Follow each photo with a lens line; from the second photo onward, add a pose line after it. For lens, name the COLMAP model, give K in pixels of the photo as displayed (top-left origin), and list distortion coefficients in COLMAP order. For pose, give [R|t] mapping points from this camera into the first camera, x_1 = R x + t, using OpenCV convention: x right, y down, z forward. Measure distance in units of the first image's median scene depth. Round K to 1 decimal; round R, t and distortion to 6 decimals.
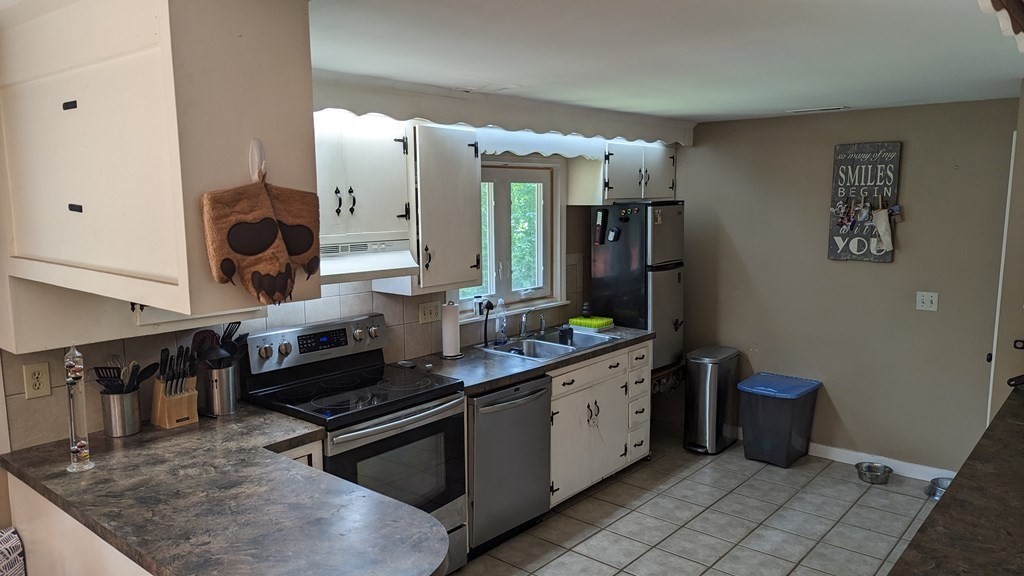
lens RADIAL K [[720.9, 0, 510.9], [0, 720.9, 287.0], [0, 0, 1]] dist [0.030970, -0.015954]
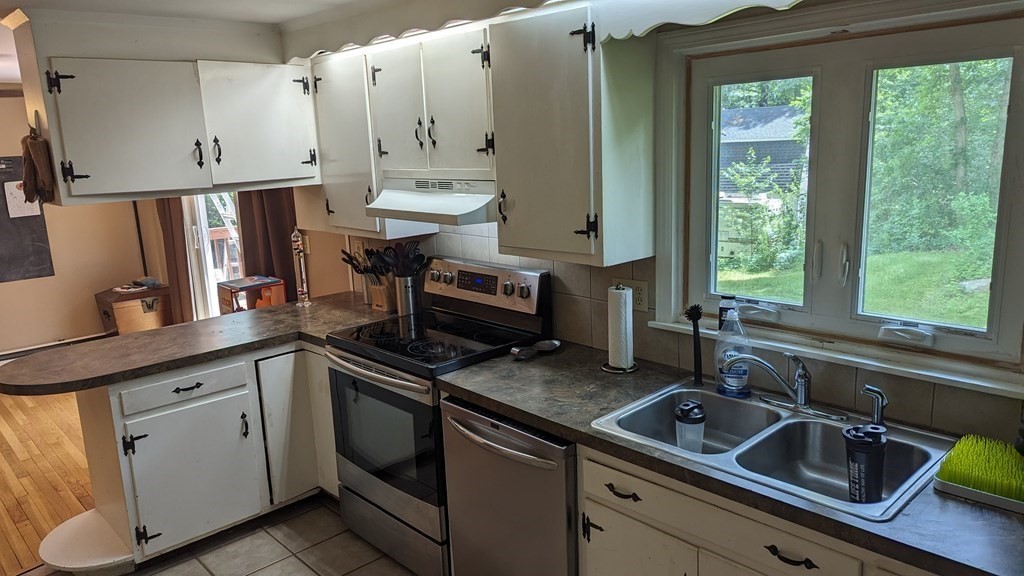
lens RADIAL K [[720.9, 0, 510.4], [0, 720.9, 289.7], [0, 0, 1]] dist [0.030970, -0.015954]
pose [[-0.122787, 0.217097, -0.968397, 0.632448], [-0.077138, 0.970741, 0.227403, -0.130039], [0.989431, 0.102622, -0.102448, 1.111410]]
